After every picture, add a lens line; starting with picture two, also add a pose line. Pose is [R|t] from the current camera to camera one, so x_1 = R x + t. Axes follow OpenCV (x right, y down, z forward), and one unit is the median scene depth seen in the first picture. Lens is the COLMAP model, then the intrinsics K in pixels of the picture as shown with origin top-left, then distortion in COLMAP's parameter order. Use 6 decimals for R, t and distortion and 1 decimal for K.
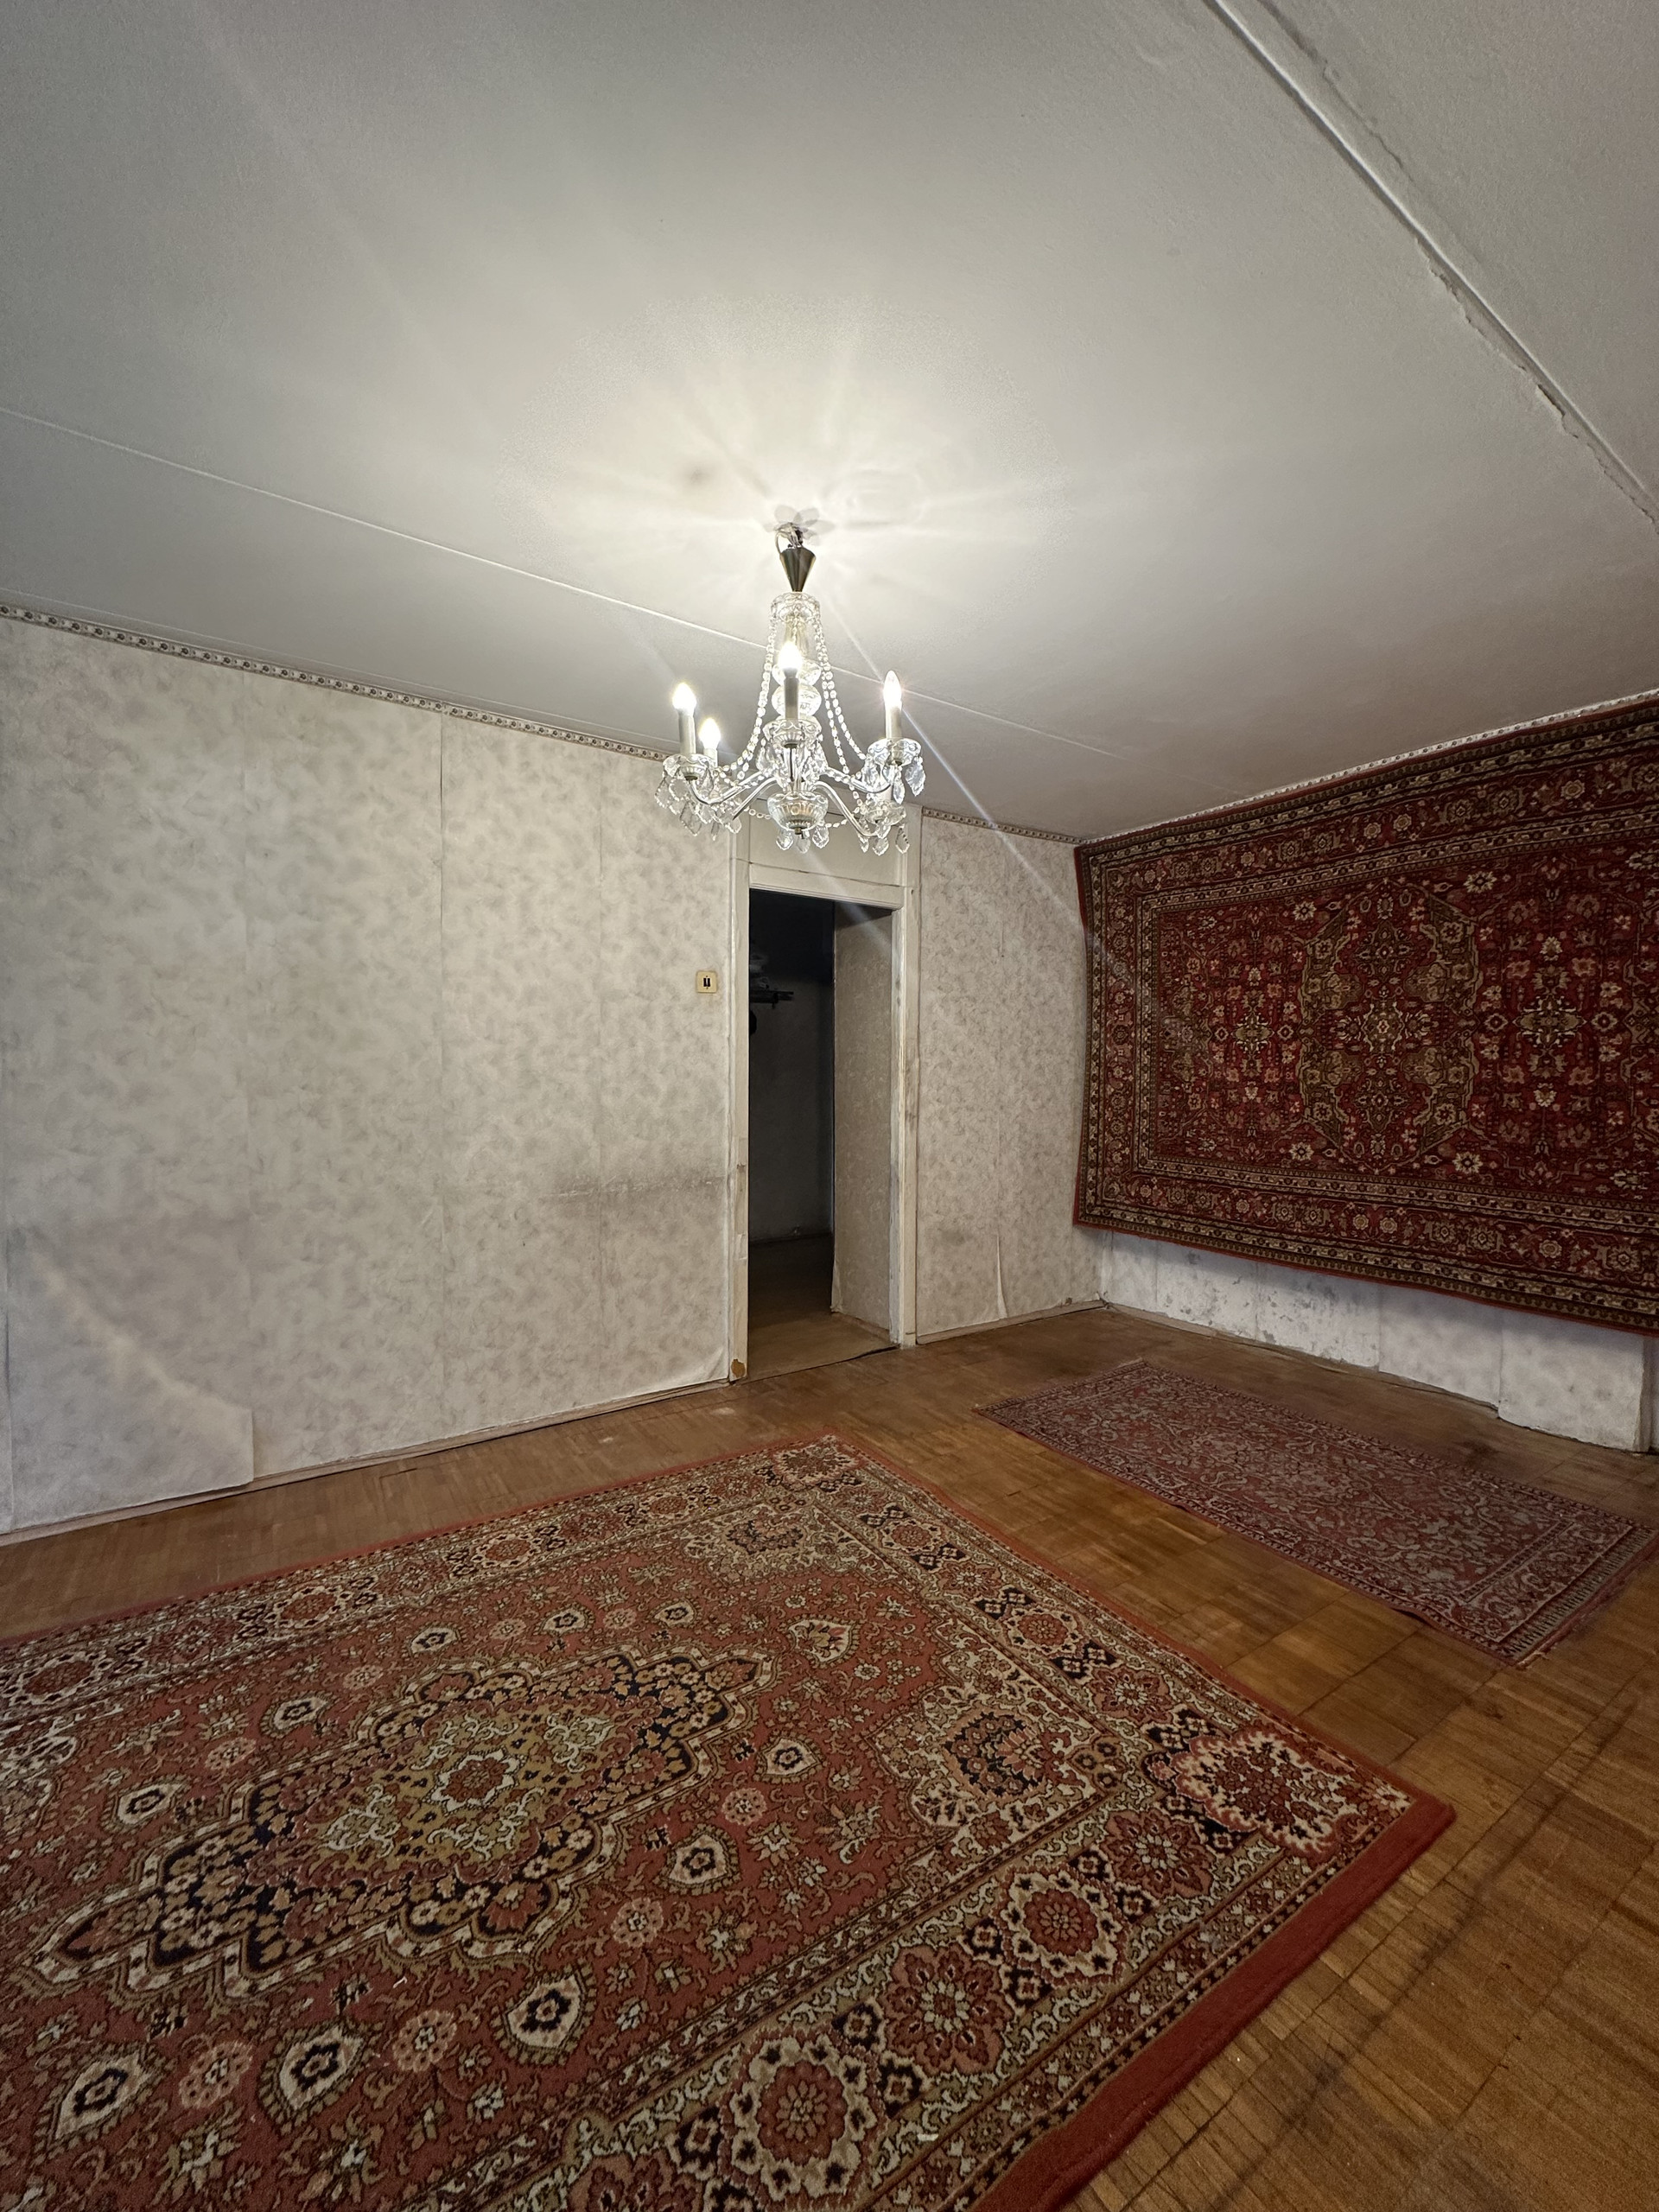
lens RADIAL K [[870.4, 0, 826.8], [0, 870.4, 1108.0], [0, 0, 1]] dist [-0.001081, -0.000044]
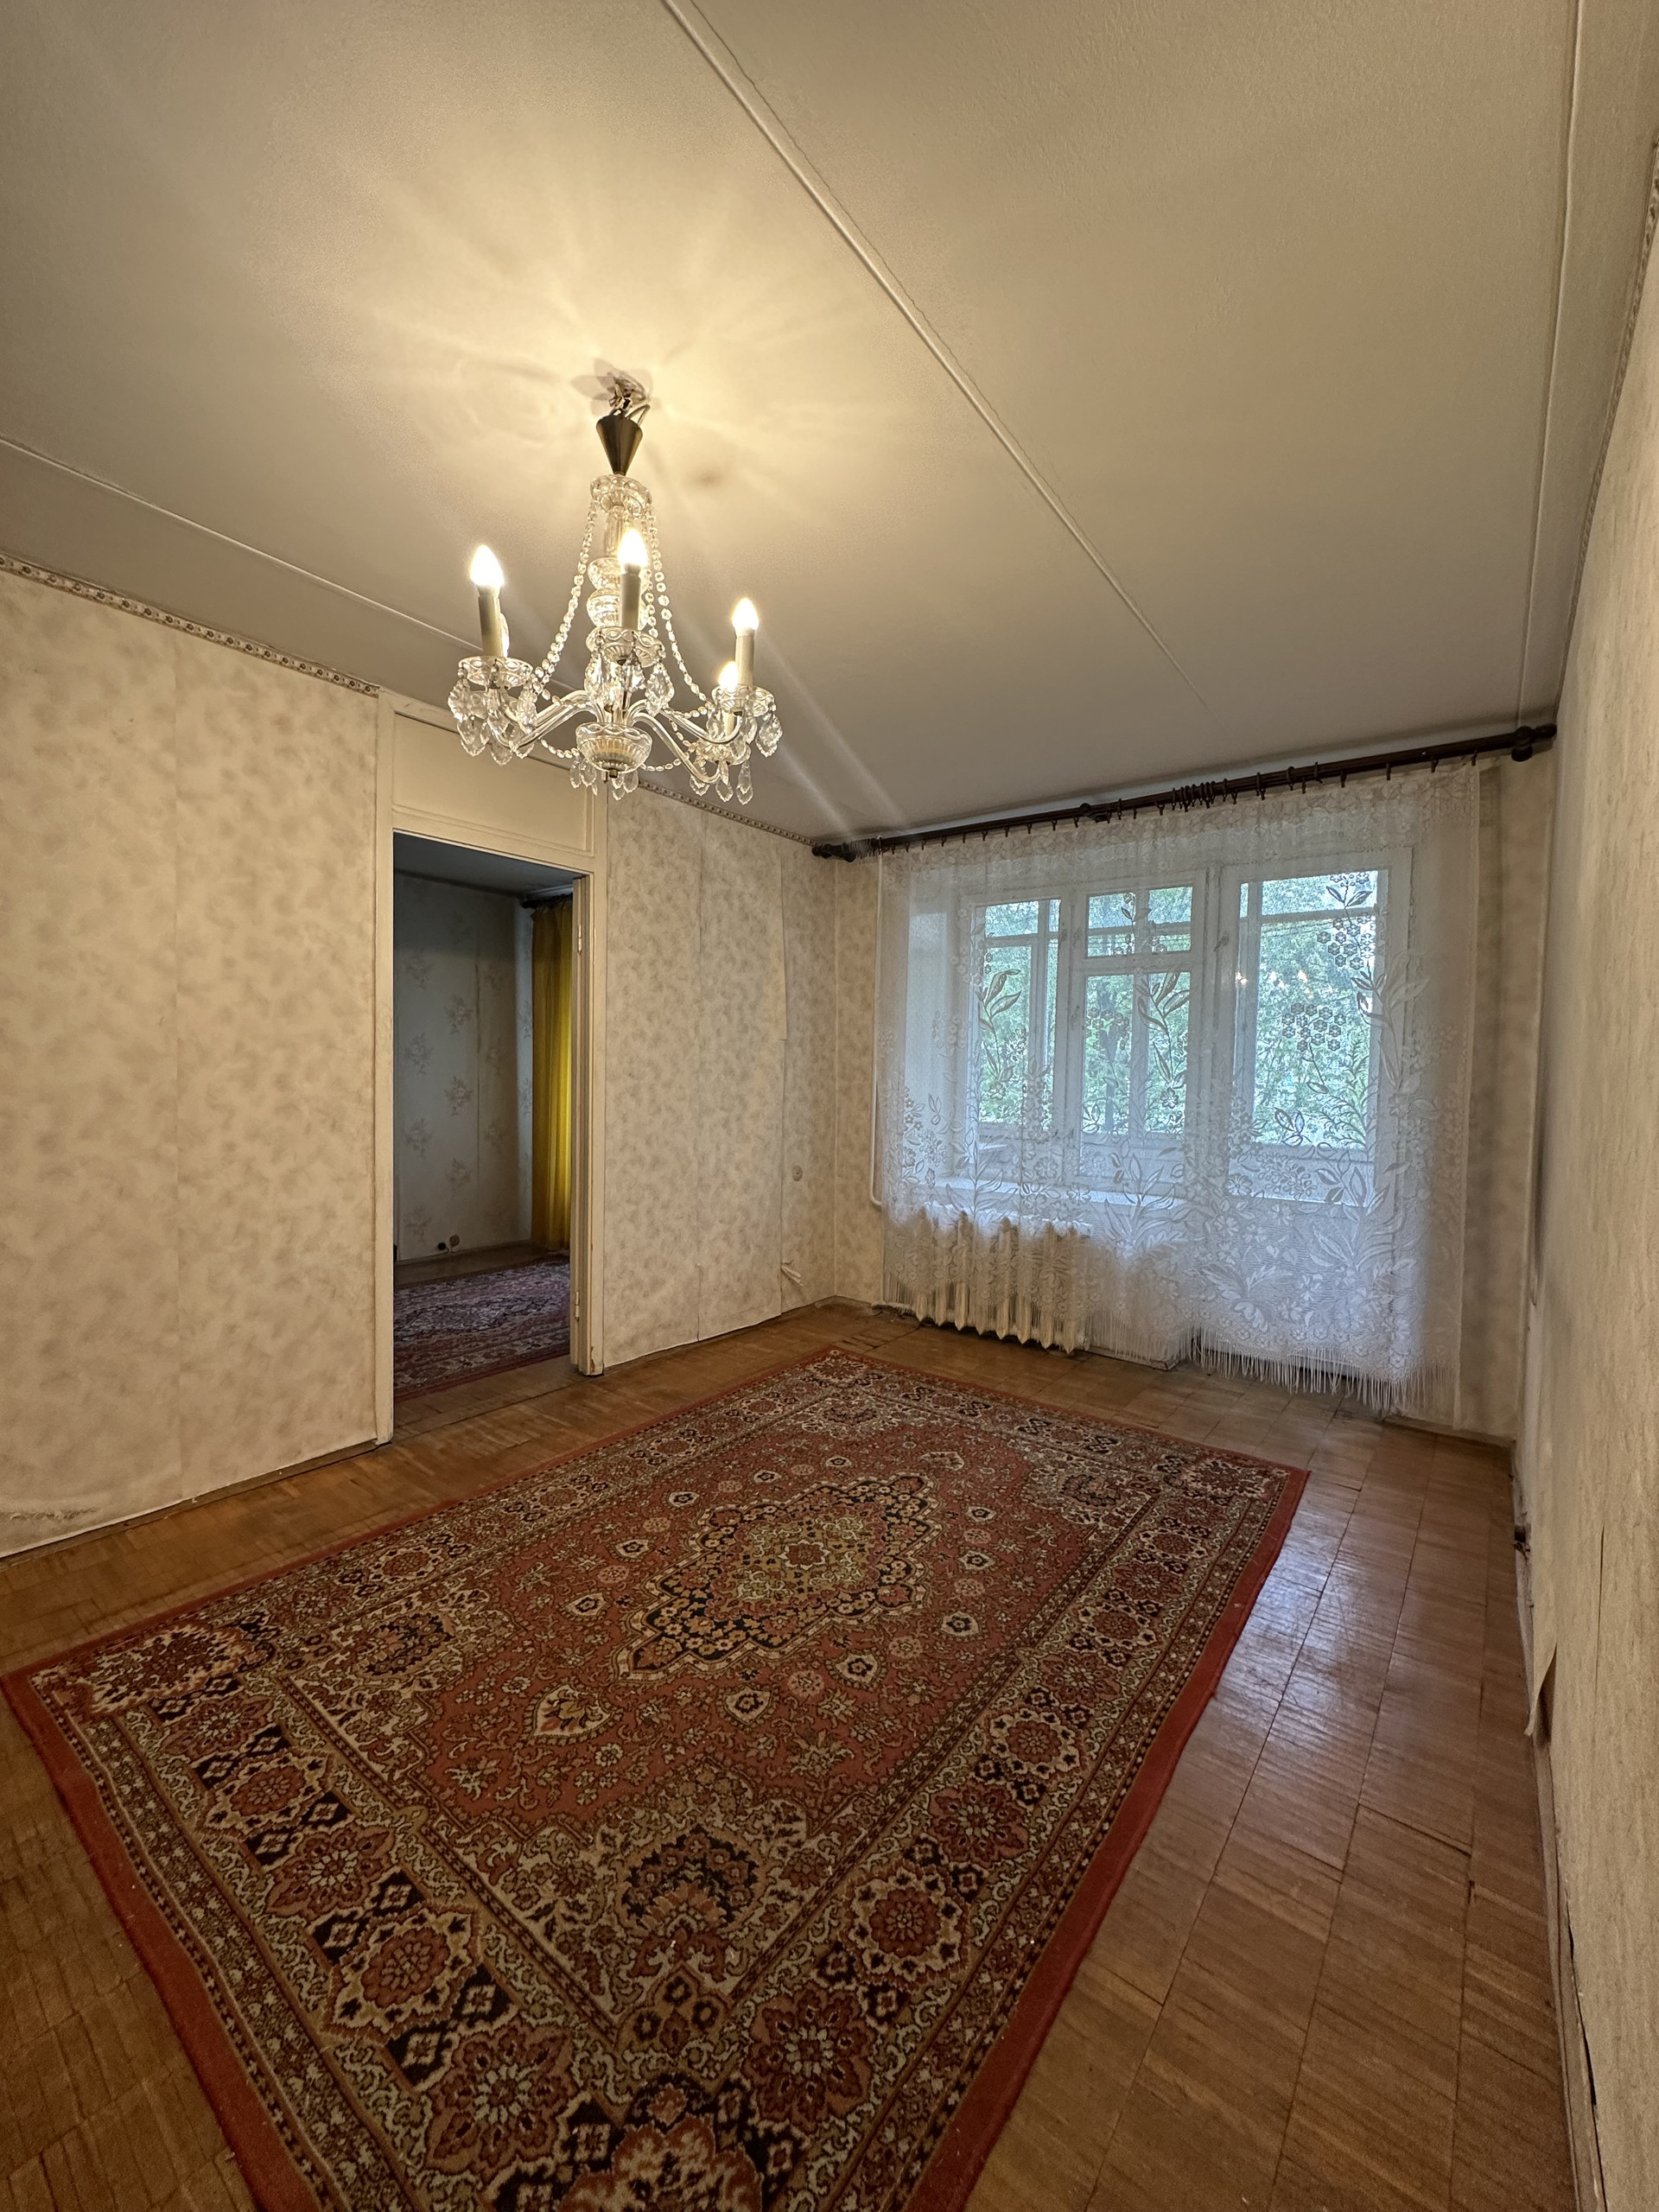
lens RADIAL K [[870.4, 0, 825.8], [0, 870.4, 1106.4], [0, 0, 1]] dist [-0.001081, -0.000044]
pose [[-0.942285, -0.009694, -0.334670, 0.054920], [-0.037394, 0.996374, 0.076423, -0.083933], [0.332716, 0.084527, -0.939231, 2.058056]]
